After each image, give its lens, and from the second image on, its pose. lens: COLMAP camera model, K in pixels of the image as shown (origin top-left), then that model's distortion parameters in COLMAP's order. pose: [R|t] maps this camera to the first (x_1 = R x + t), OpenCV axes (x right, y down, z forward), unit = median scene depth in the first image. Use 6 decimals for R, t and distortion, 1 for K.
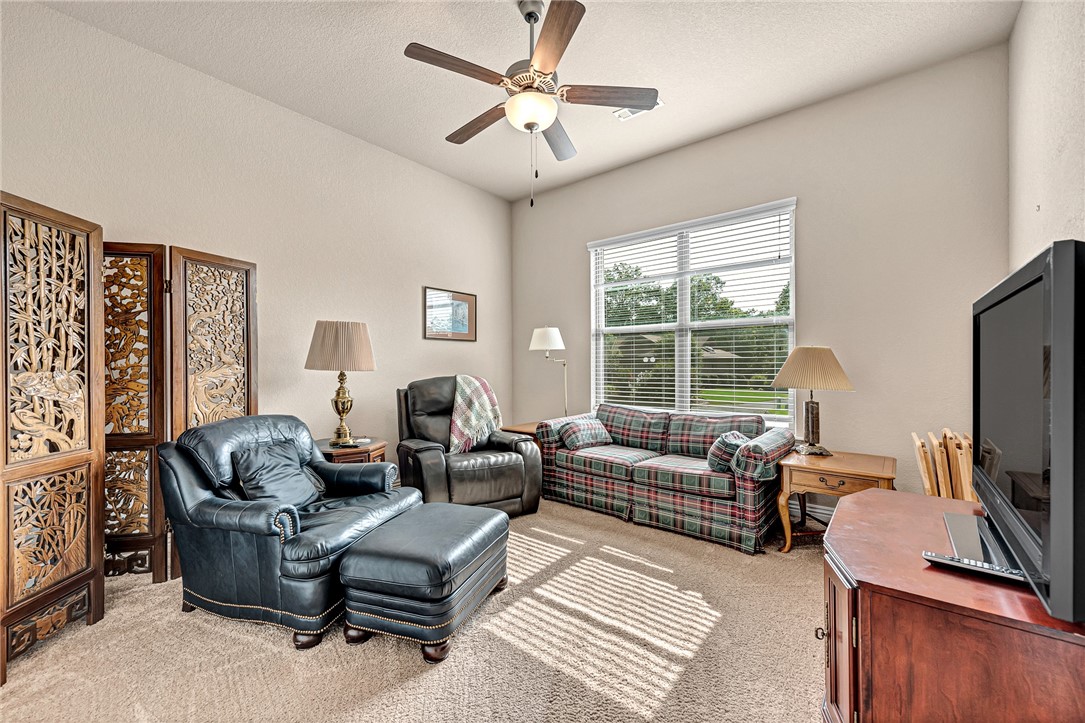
lens RADIAL K [[434.4, 0, 538.6], [0, 434.4, 361.2], [0, 0, 1]] dist [0.003911, -0.000639]
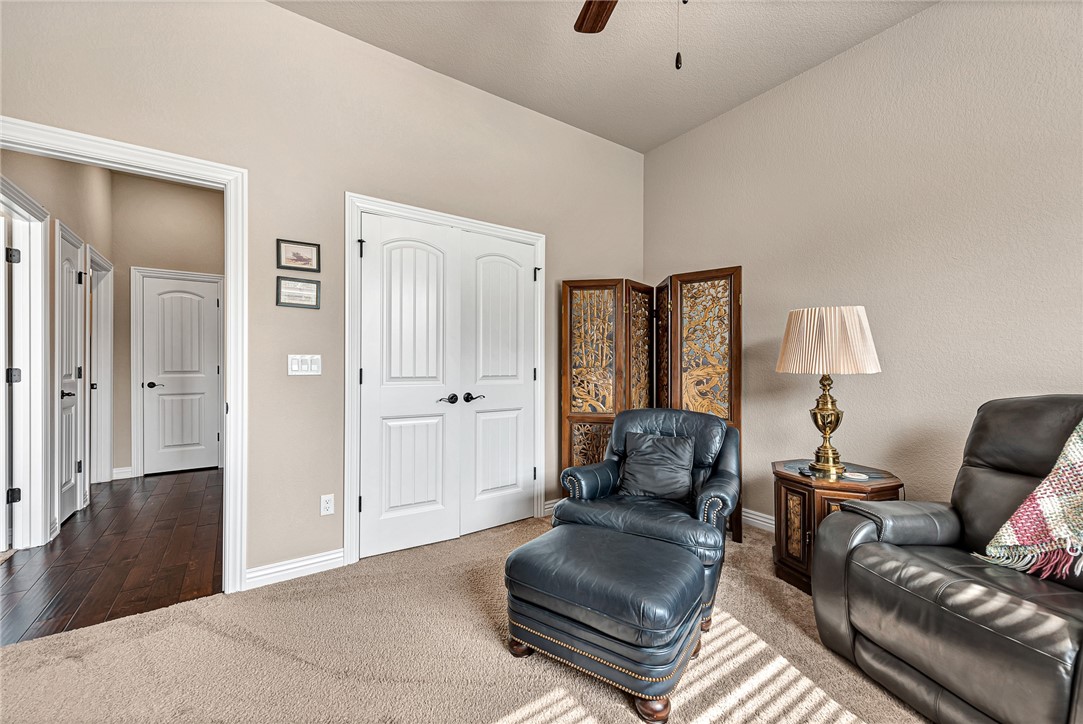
lens RADIAL K [[433.6, 0, 536.3], [0, 433.6, 365.4], [0, 0, 1]] dist [0.003911, -0.000639]
pose [[-0.290293, 0.003609, -0.956931, 0.694359], [0.005373, 0.999983, 0.002141, 0.006559], [0.956923, -0.004520, -0.290307, 1.256937]]
